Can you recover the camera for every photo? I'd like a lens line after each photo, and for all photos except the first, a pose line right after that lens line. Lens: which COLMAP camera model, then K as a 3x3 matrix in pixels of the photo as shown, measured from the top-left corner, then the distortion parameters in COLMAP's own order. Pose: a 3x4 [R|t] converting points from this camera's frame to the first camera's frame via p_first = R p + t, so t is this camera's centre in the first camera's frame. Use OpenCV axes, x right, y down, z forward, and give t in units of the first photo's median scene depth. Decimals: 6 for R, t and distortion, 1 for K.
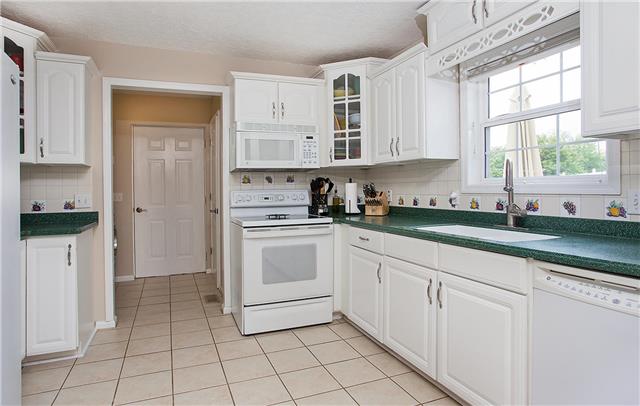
lens RADIAL K [[379.5, 0, 320.2], [0, 379.5, 198.6], [0, 0, 1]] dist [-0.009093, 0.000913]
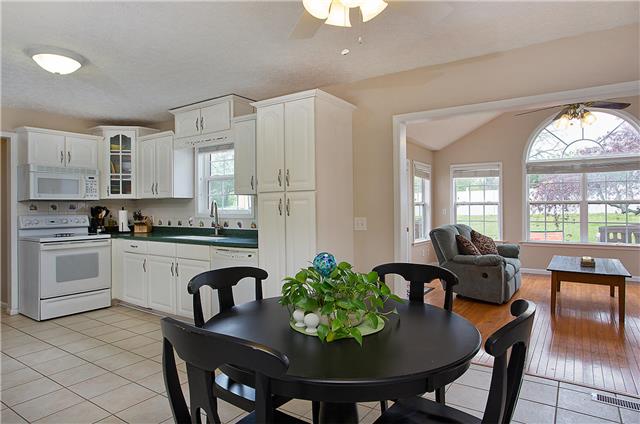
lens RADIAL K [[371.1, 0, 324.7], [0, 371.1, 214.5], [0, 0, 1]] dist [-0.041902, 0.000996]
pose [[0.822972, 0.000764, 0.568082, -0.088727], [0.007693, 0.999892, -0.012490, -0.002750], [-0.568030, 0.014649, 0.822877, -0.637069]]
